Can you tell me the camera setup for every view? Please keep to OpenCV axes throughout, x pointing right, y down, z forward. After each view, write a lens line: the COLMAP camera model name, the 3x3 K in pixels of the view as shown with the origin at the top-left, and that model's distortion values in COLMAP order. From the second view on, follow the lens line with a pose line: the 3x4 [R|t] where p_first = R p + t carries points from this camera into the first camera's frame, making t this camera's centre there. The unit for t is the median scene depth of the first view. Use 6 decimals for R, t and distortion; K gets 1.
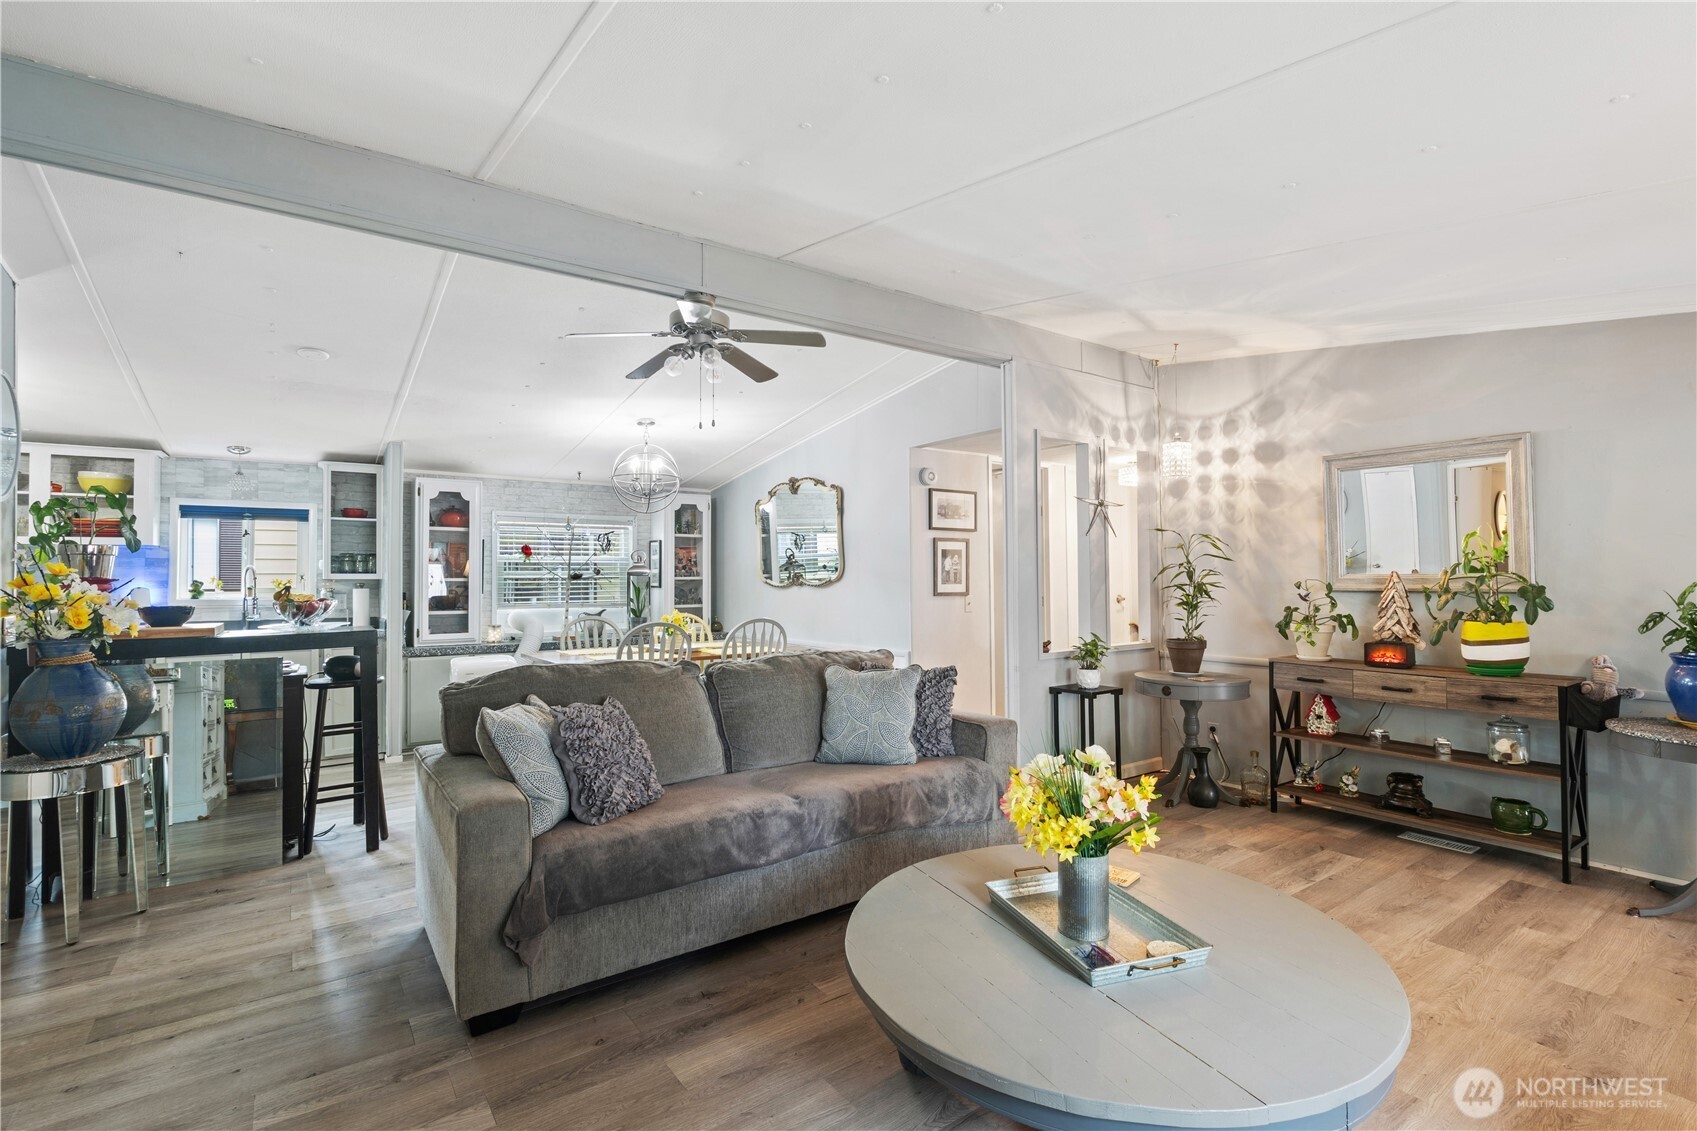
lens RADIAL K [[783.7, 0, 848.5], [0, 783.7, 565.5], [0, 0, 1]] dist [-0.011589, -0.000318]
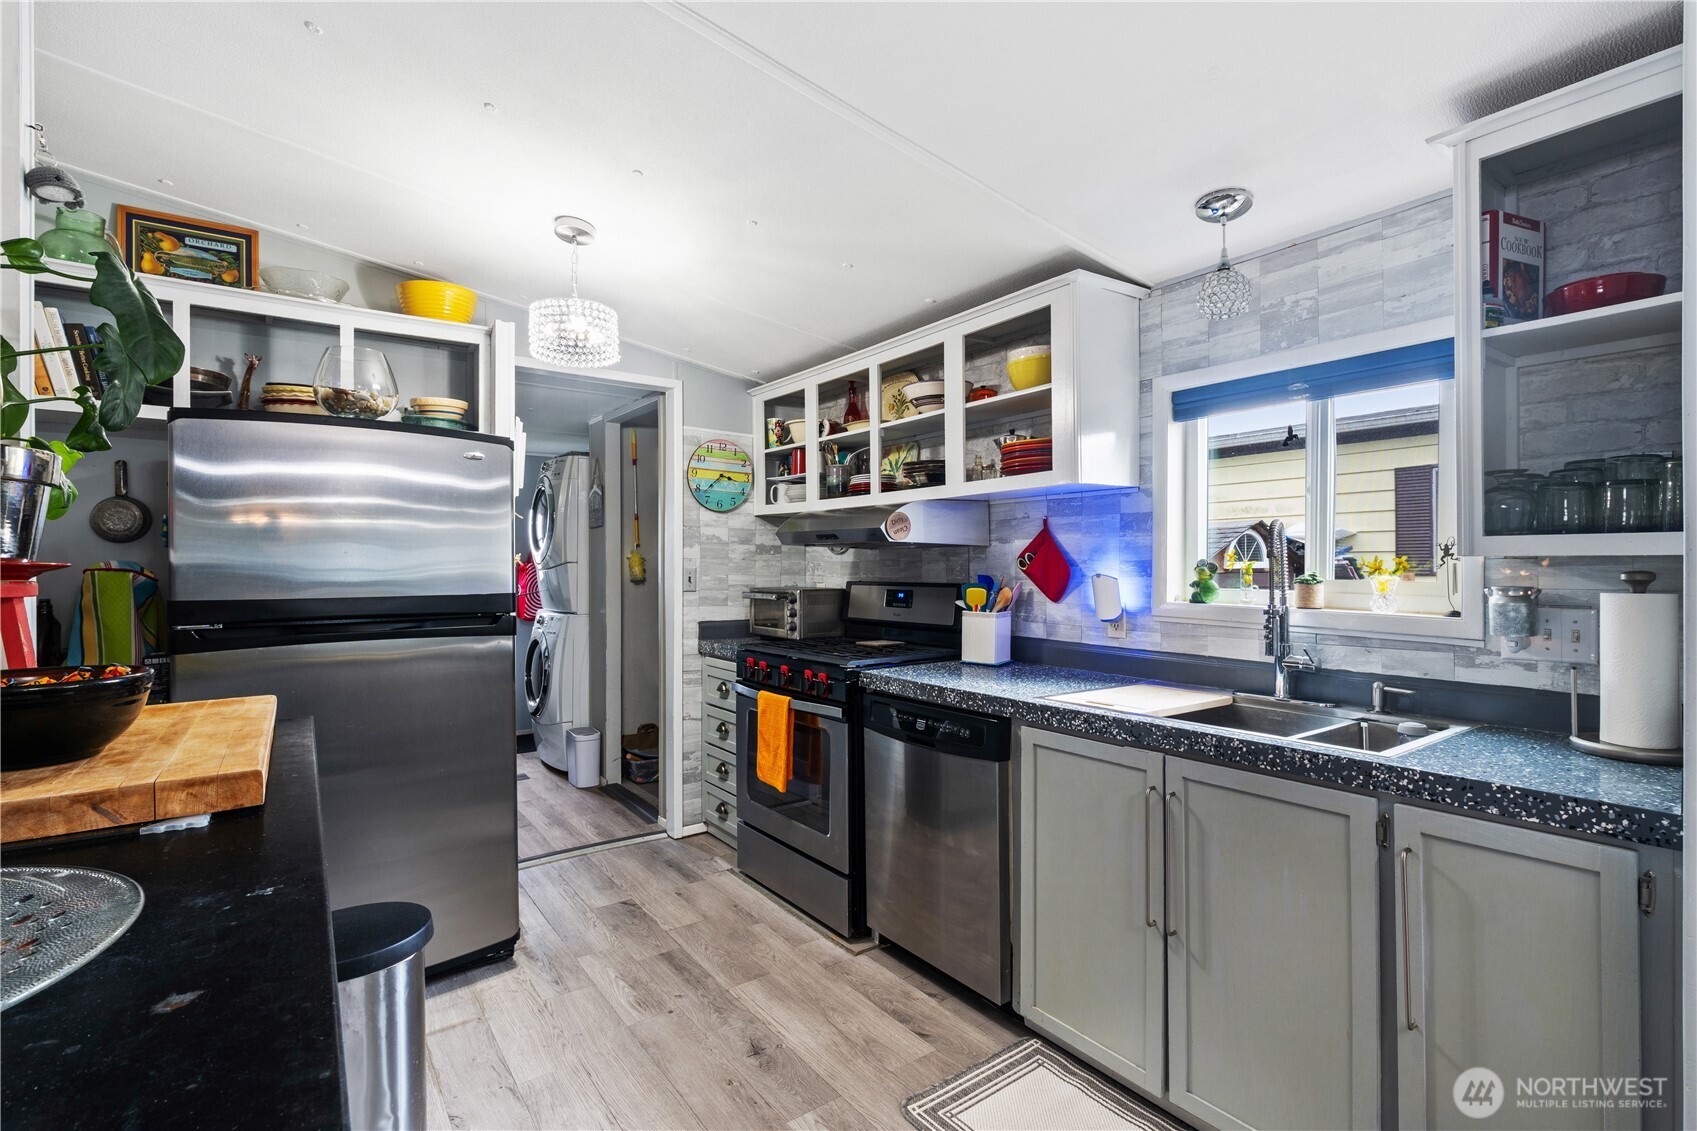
lens RADIAL K [[783.7, 0, 848.5], [0, 783.7, 565.5], [0, 0, 1]] dist [-0.011589, -0.000318]
pose [[0.005266, 0.009154, -0.999944, -0.408608], [0.021056, 0.999735, 0.009263, 0.014328], [0.999764, -0.021104, 0.005072, 0.809064]]
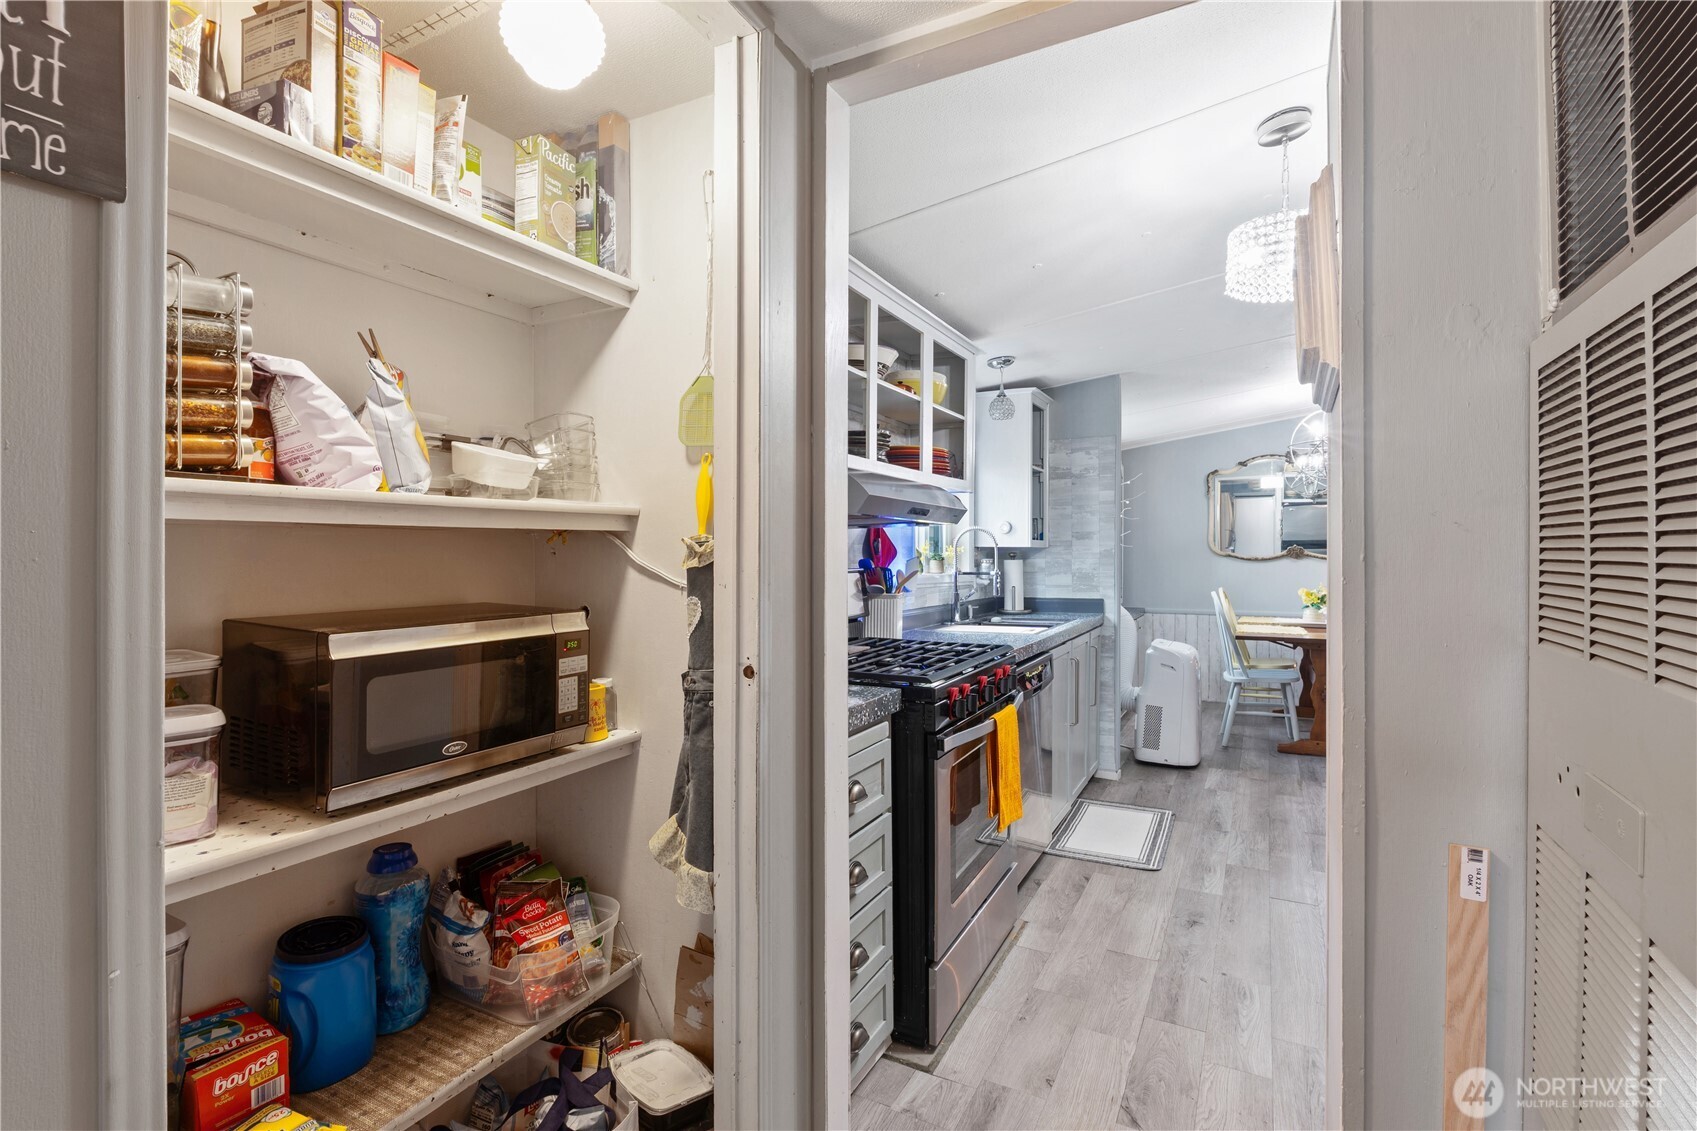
lens RADIAL K [[796.2, 0, 853.9], [0, 796.2, 555.5], [0, 0, 1]] dist [-0.005982, -0.000602]
pose [[0.890675, 0.005483, 0.454607, -1.215694], [-0.014179, 0.999776, 0.015722, 0.016664], [-0.454419, -0.020449, 0.890553, 0.412327]]
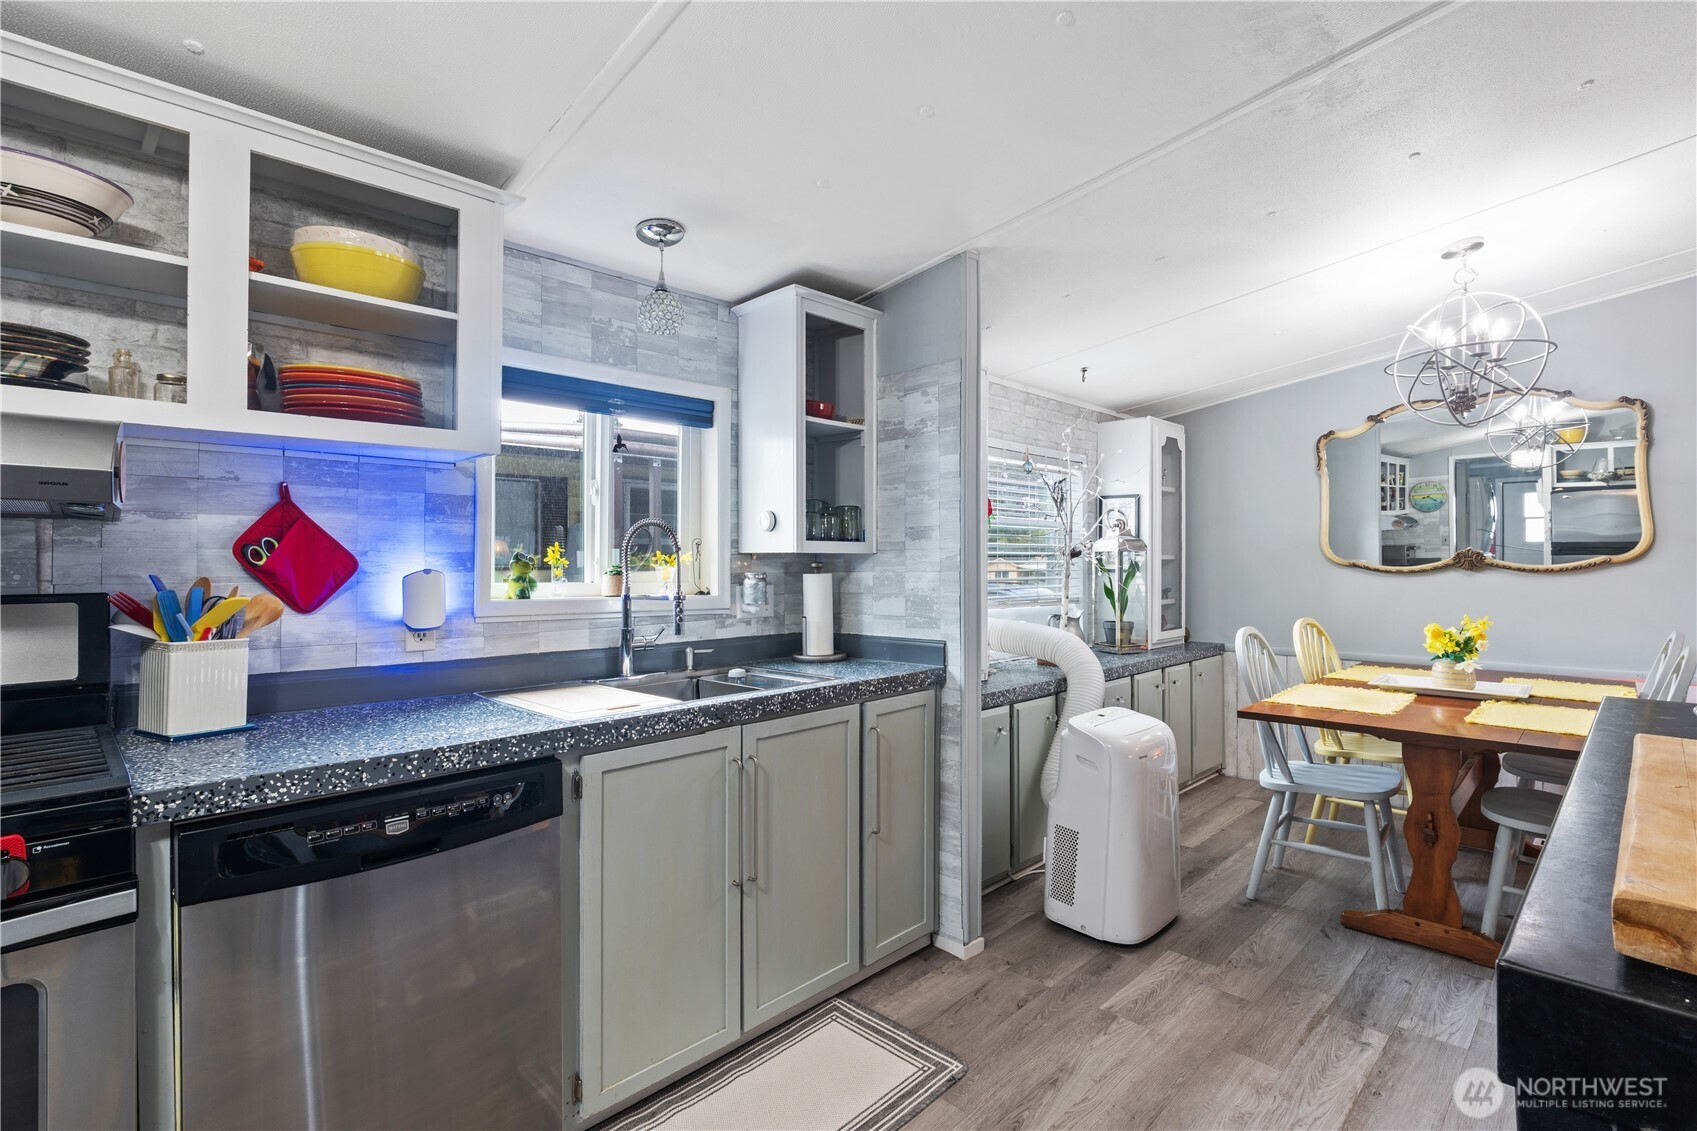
lens RADIAL K [[796.2, 0, 853.9], [0, 796.2, 555.5], [0, 0, 1]] dist [-0.005982, -0.000602]
pose [[0.985840, 0.007088, 0.167538, -0.745247], [-0.008614, 0.999928, 0.008383, 0.015794], [-0.167466, -0.009708, 0.985830, 0.564847]]
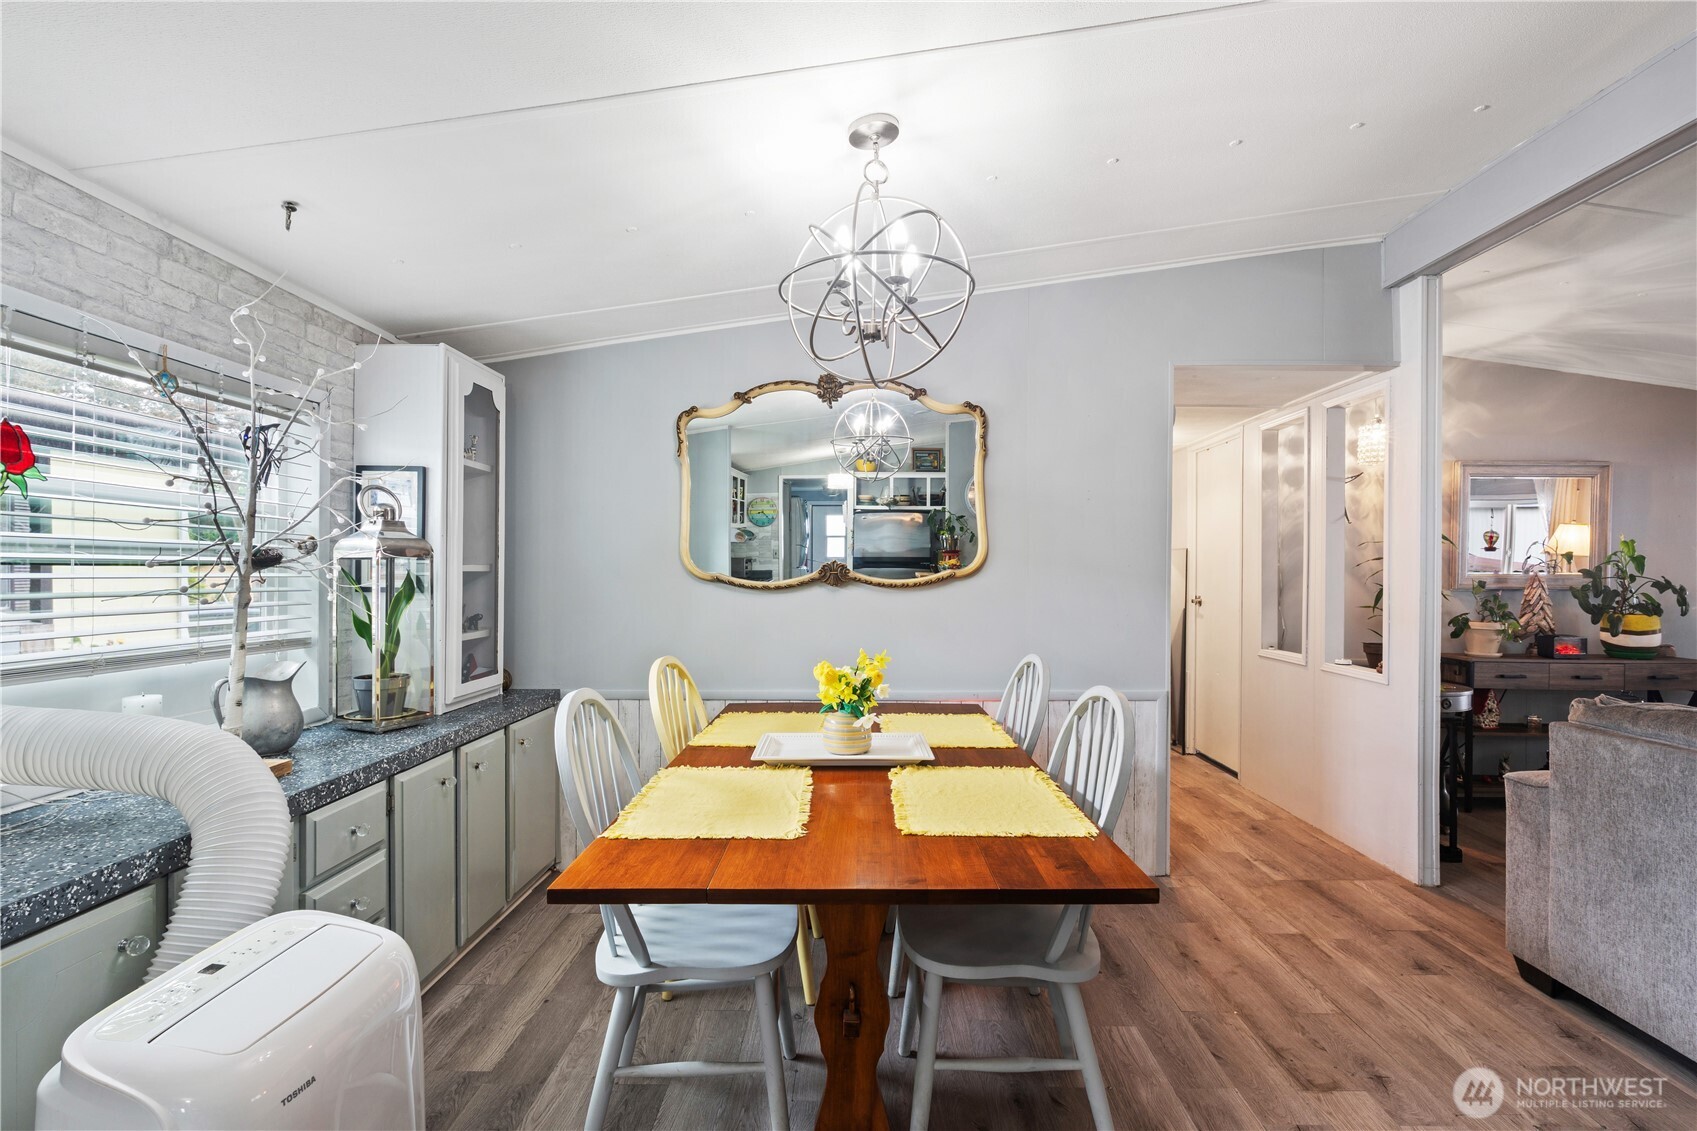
lens RADIAL K [[786.5, 0, 853.1], [0, 786.5, 573.8], [0, 0, 1]] dist [-0.005956, -0.000192]
pose [[0.595532, 0.007227, 0.803299, -0.558978], [-0.020946, 0.999759, 0.006534, 0.016935], [-0.803059, -0.020717, 0.595540, 0.802759]]
